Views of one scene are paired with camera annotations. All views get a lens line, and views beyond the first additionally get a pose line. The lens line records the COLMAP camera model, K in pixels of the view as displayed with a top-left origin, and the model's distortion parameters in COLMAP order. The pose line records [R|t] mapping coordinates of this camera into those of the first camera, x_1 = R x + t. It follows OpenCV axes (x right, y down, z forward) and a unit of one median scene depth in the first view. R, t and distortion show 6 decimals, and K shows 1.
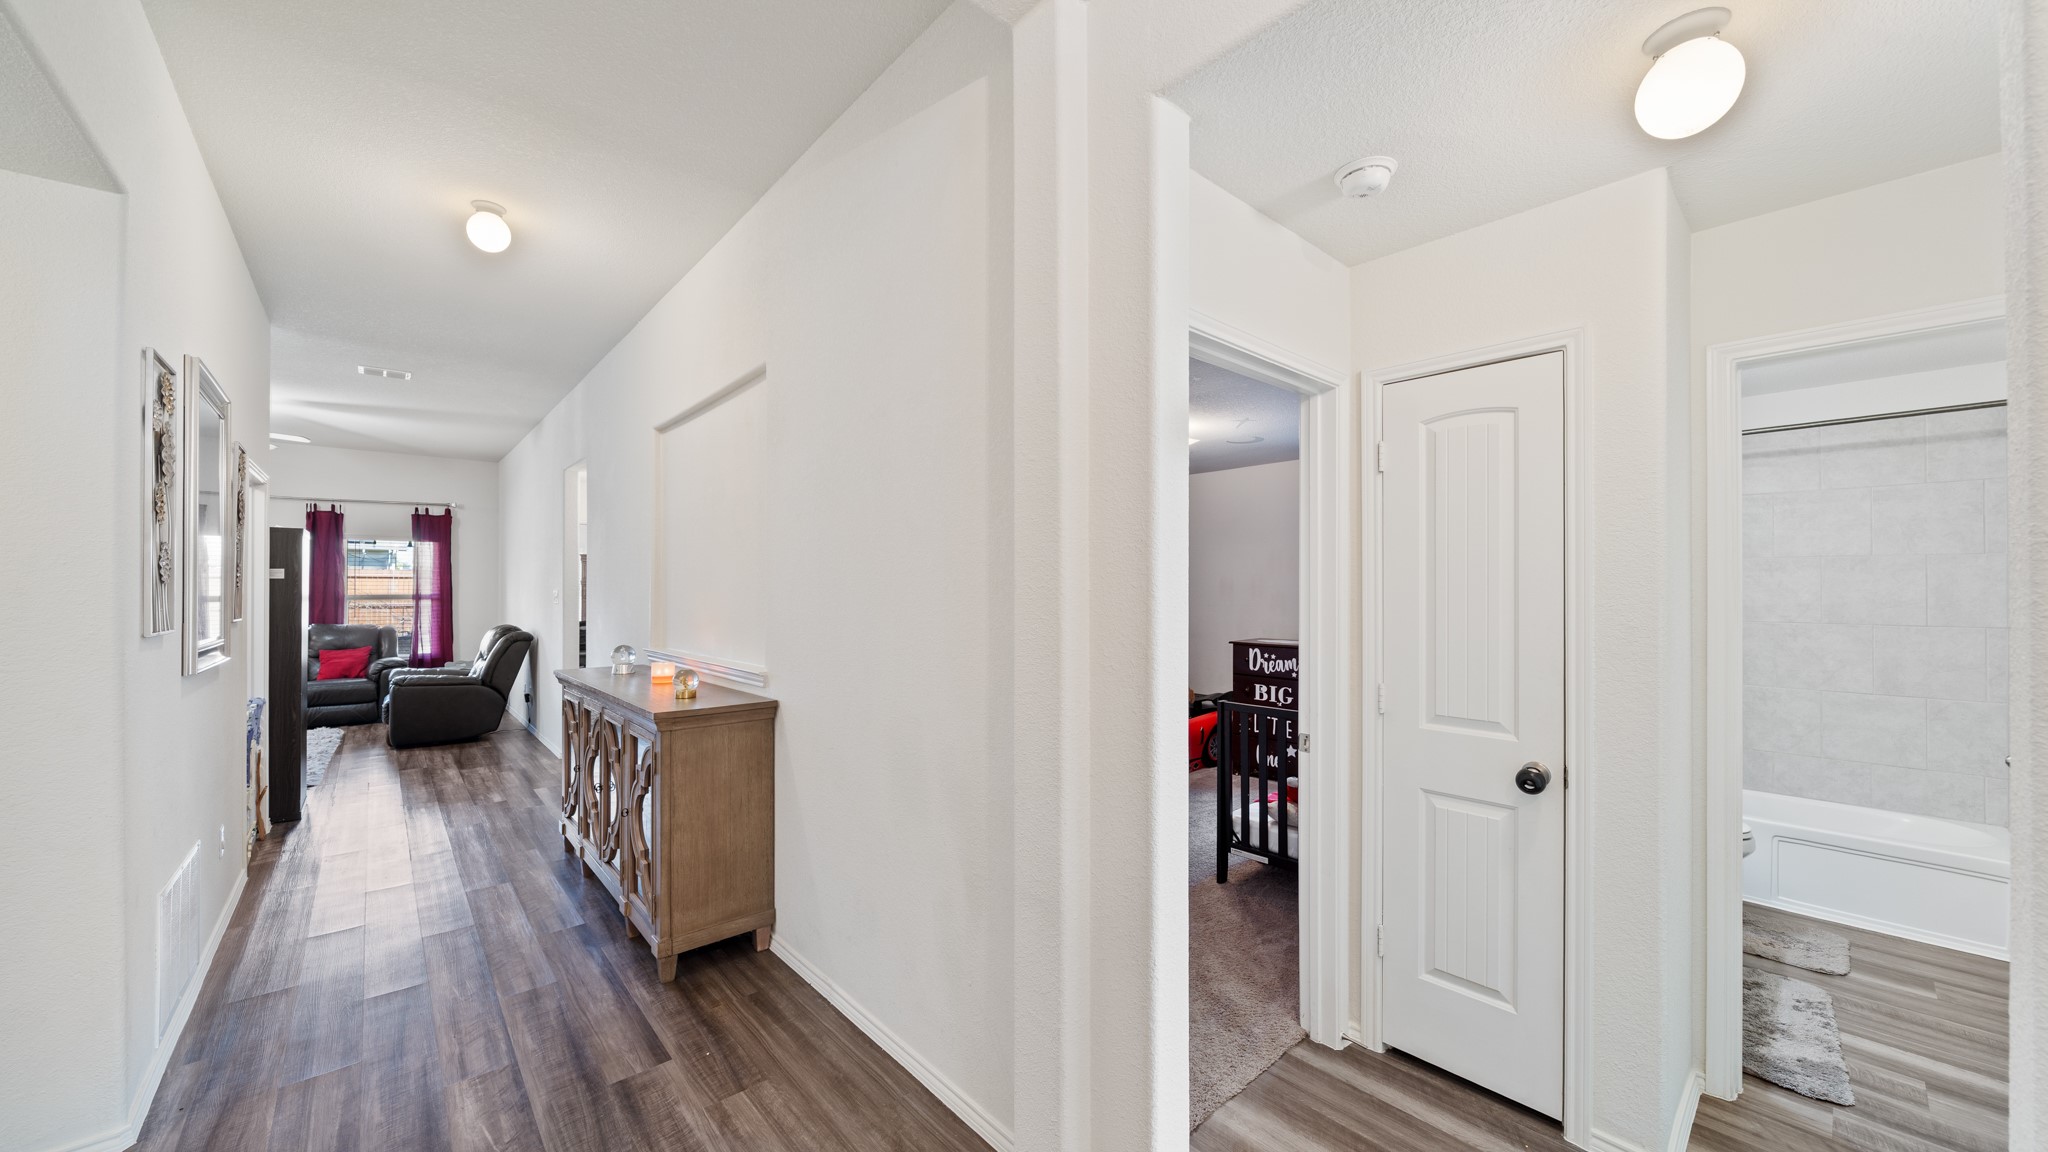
lens RADIAL K [[721.4, 0, 1004.0], [0, 721.4, 583.0], [0, 0, 1]] dist [-0.004830, -0.000372]
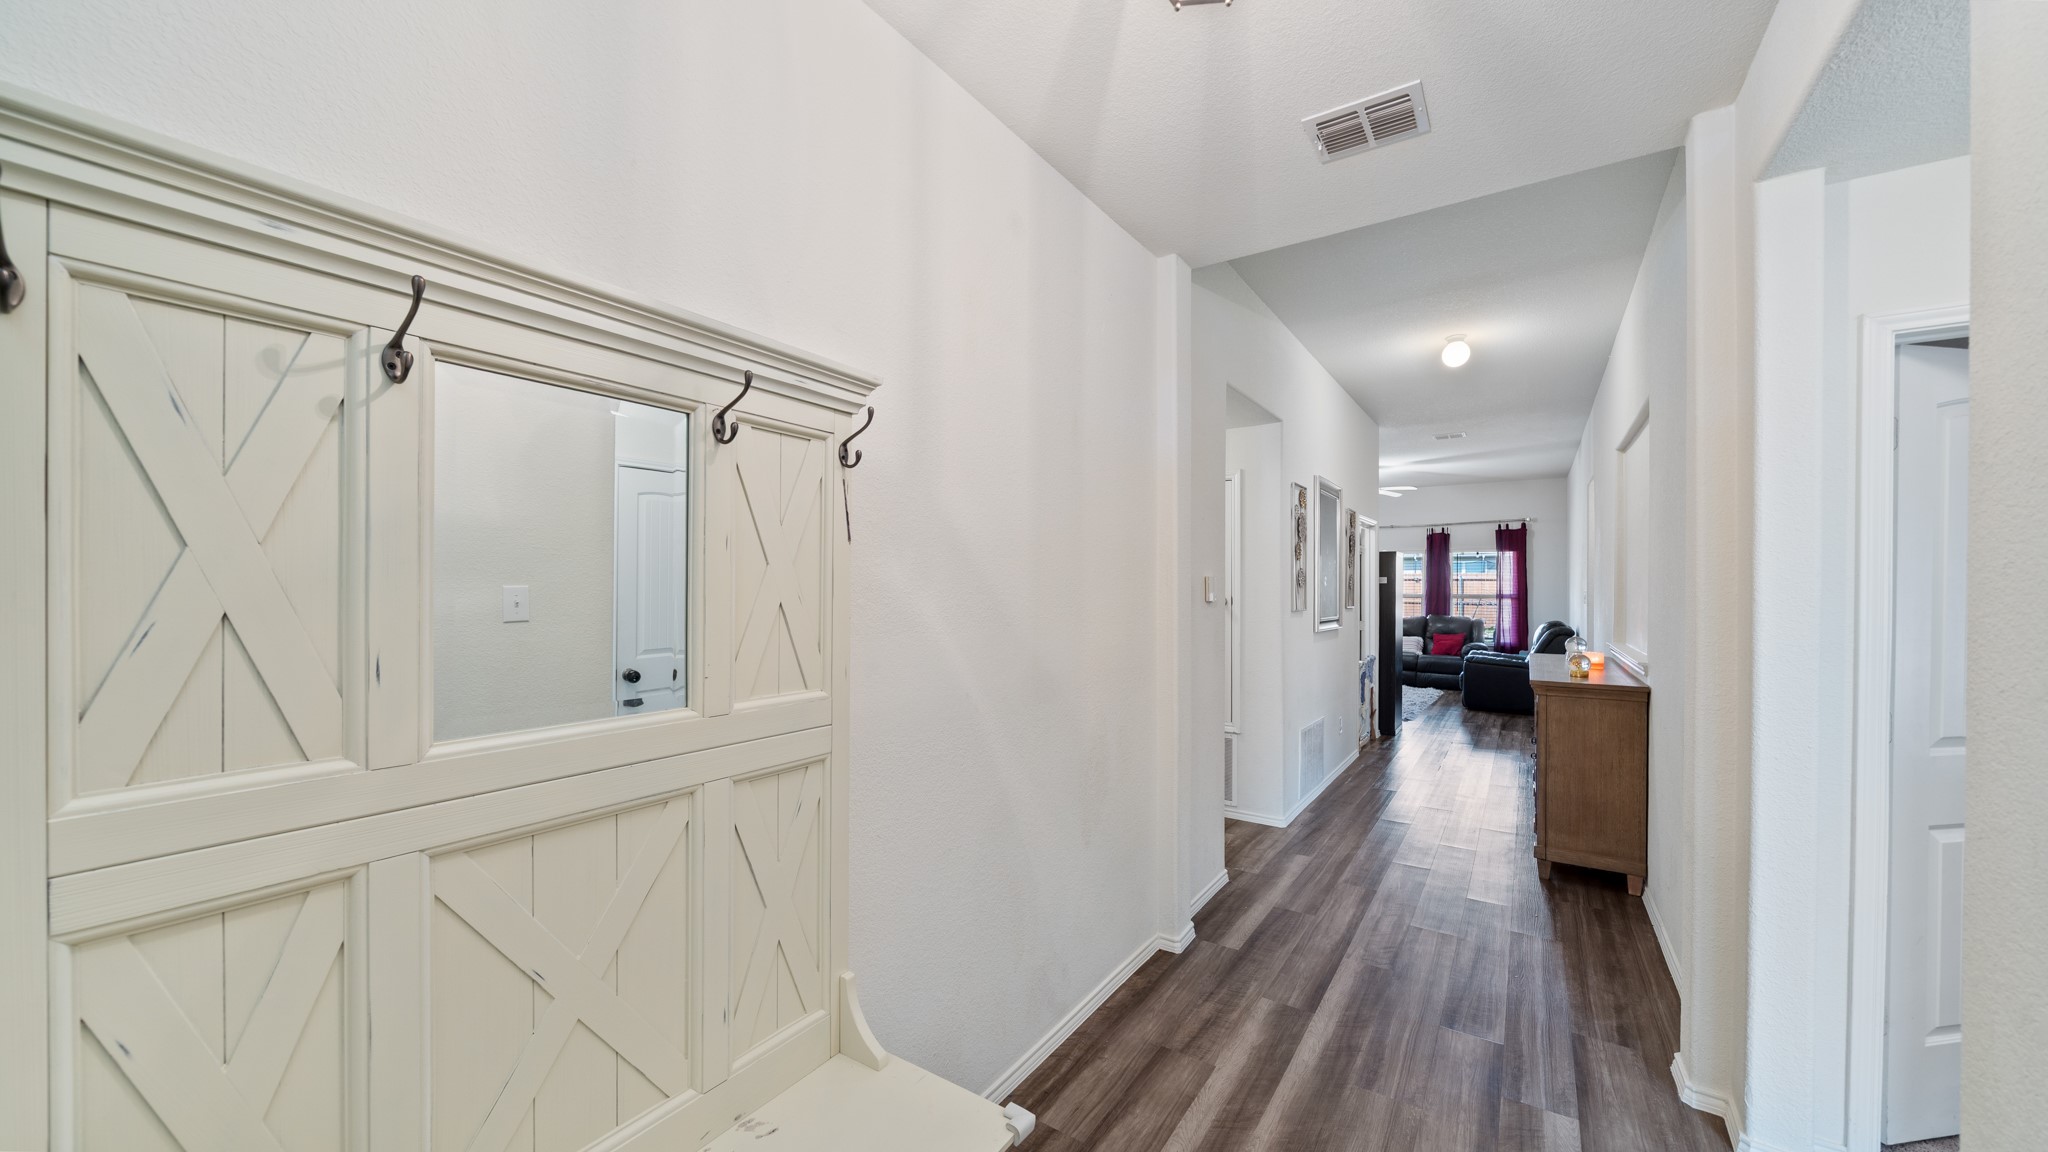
lens RADIAL K [[721.4, 0, 1023.0], [0, 721.4, 588.0], [0, 0, 1]] dist [-0.004830, -0.000372]
pose [[0.229931, 0.002754, -0.973203, 0.393868], [0.002314, 0.999992, 0.003377, -0.002014], [0.973204, -0.003028, 0.229923, -0.169294]]
